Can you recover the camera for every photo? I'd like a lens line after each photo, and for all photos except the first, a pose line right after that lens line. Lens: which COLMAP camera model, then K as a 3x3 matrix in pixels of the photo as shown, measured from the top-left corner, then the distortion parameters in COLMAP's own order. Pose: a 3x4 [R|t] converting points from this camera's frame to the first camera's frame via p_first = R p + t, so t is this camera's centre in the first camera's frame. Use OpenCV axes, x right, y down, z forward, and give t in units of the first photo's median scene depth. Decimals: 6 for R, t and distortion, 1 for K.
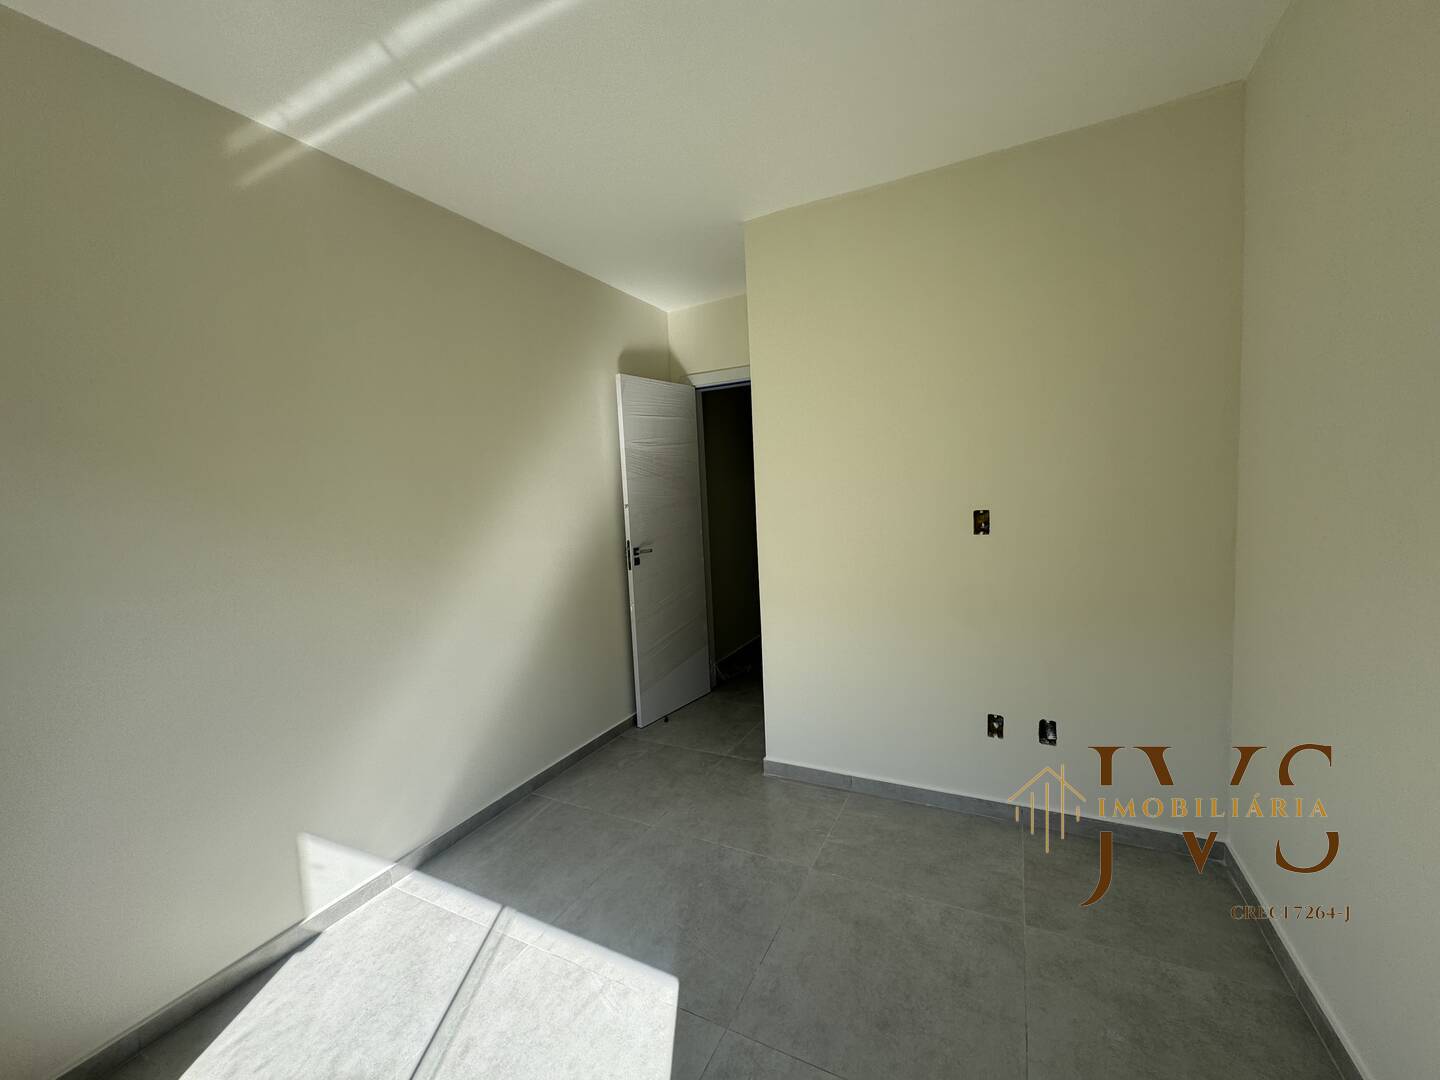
lens RADIAL K [[578.6, 0, 712.3], [0, 578.6, 541.2], [0, 0, 1]] dist [-0.001901, 0.000406]
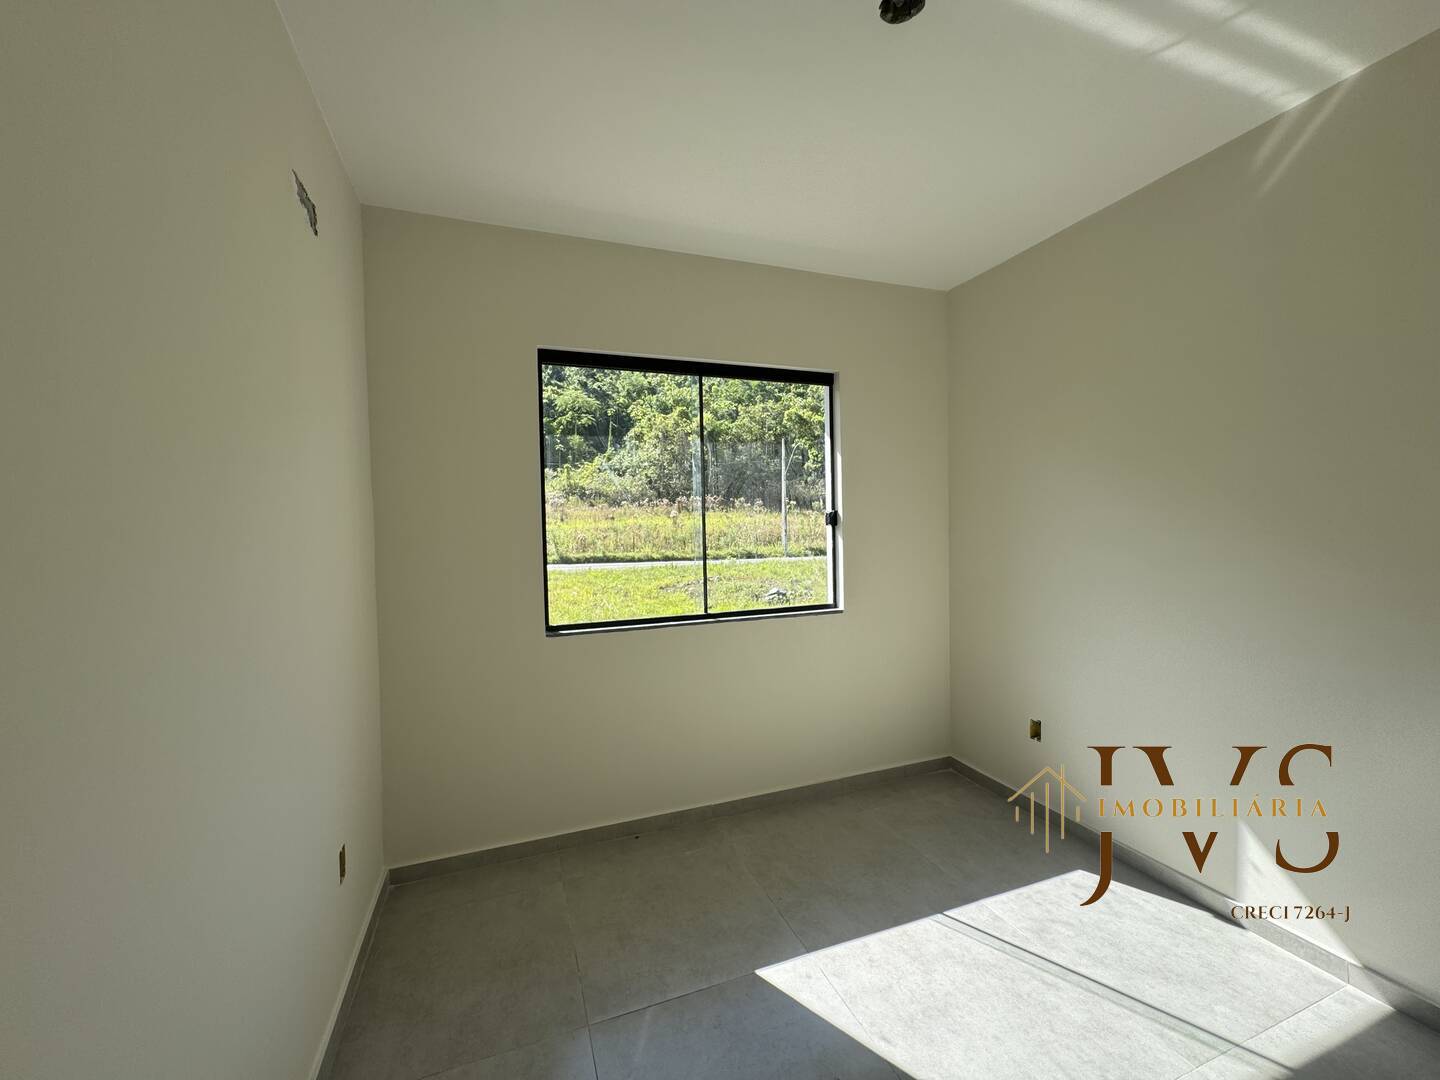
lens RADIAL K [[578.6, 0, 722.0], [0, 578.6, 539.1], [0, 0, 1]] dist [-0.001901, 0.000406]
pose [[-0.668056, 0.085442, -0.739189, 0.662852], [-0.006290, 0.992702, 0.120430, -0.113819], [0.744084, 0.085104, -0.662643, 1.021560]]
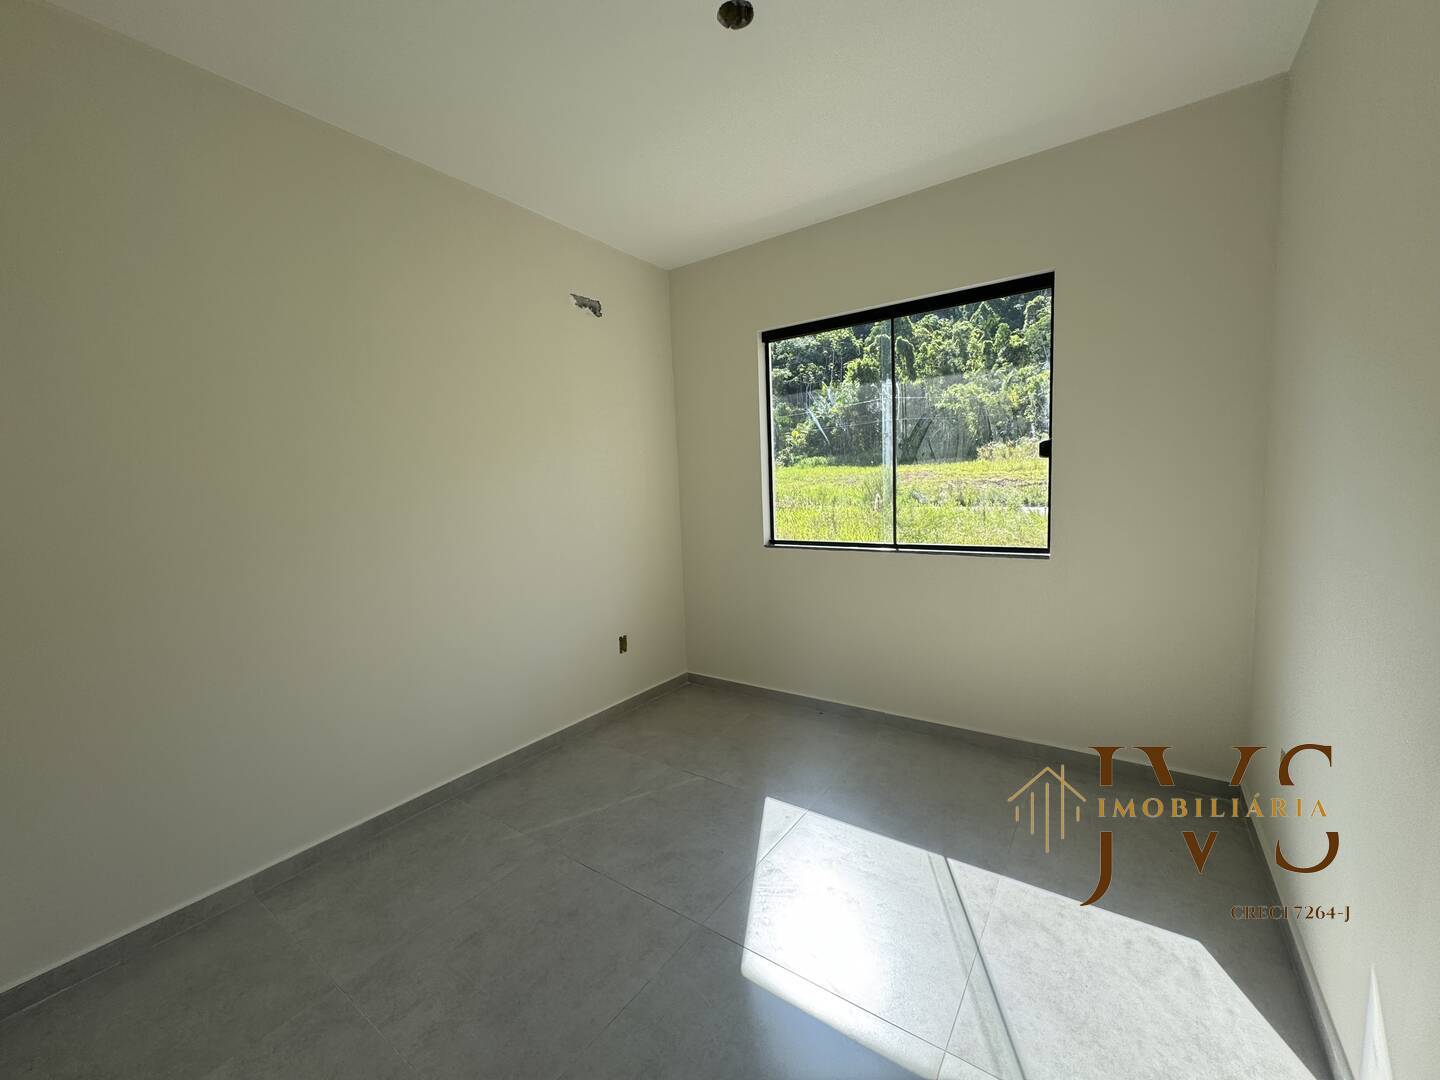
lens RADIAL K [[578.6, 0, 720.3], [0, 578.6, 539.9], [0, 0, 1]] dist [-0.001901, 0.000406]
pose [[-0.986192, 0.075074, 0.147610, -0.201813], [0.100441, 0.979838, 0.172709, -0.079262], [-0.131668, 0.185150, -0.973850, 1.687565]]
